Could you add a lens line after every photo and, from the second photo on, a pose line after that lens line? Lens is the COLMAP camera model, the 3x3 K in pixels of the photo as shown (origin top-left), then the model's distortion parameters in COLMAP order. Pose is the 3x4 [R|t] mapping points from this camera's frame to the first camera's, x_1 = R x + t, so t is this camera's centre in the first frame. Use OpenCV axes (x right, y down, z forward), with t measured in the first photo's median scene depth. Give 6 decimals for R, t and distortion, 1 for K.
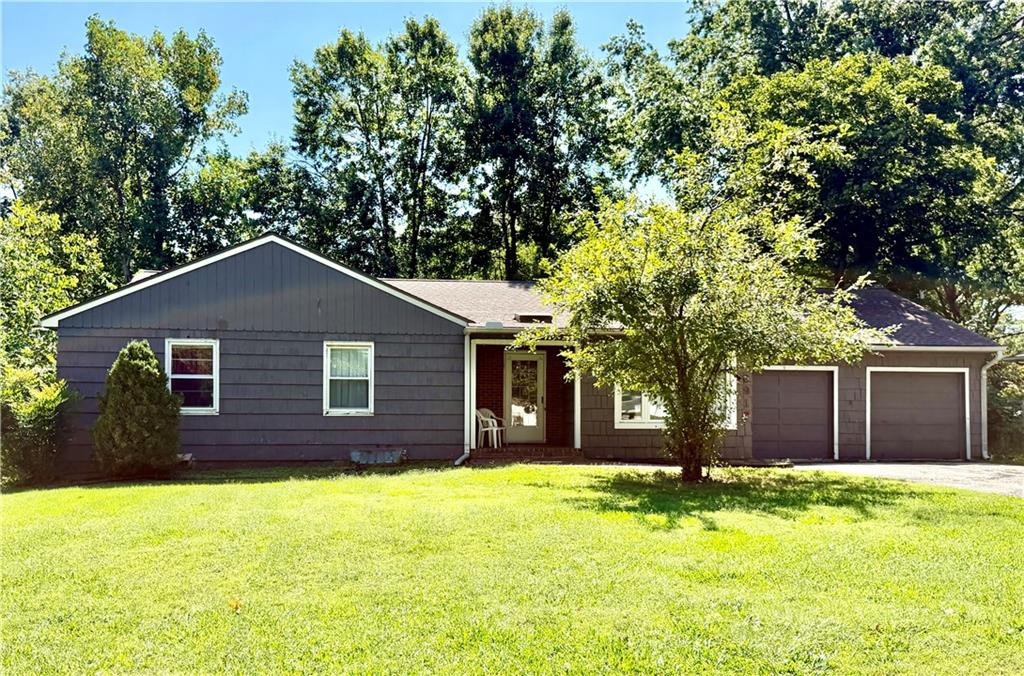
lens RADIAL K [[818.2, 0, 511.8], [0, 818.2, 338.7], [0, 0, 1]] dist [0.014954, -0.000015]
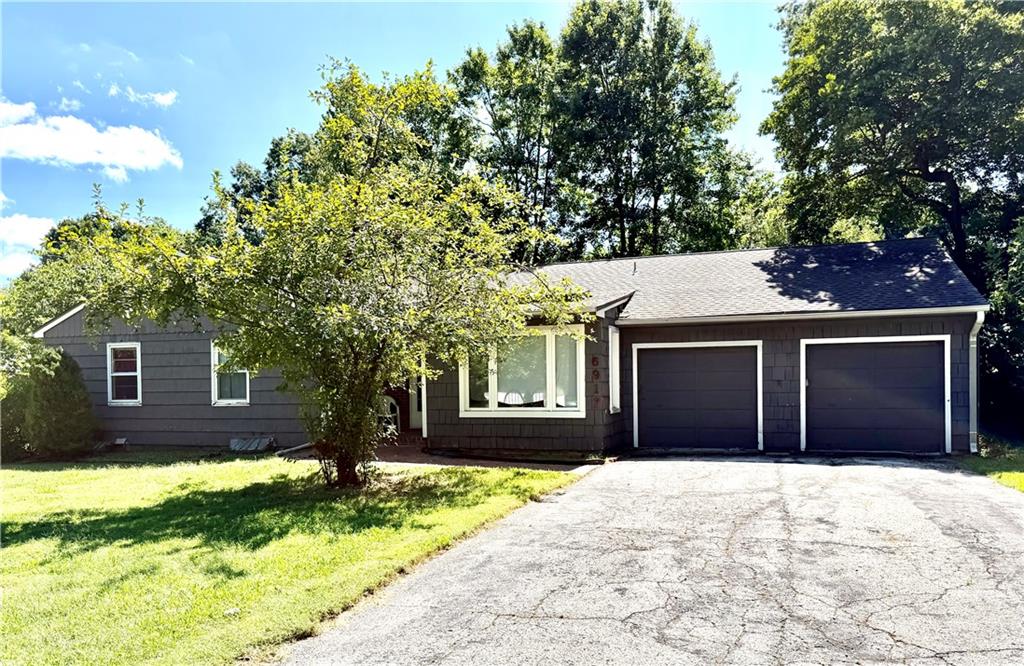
lens RADIAL K [[749.5, 0, 512.1], [0, 749.5, 334.5], [0, 0, 1]] dist [-0.001083, -0.000791]
pose [[0.909794, -0.046246, -0.412476, 0.562479], [0.051264, 0.998685, 0.001103, 0.016614], [0.411883, -0.022149, 0.910968, 0.239433]]
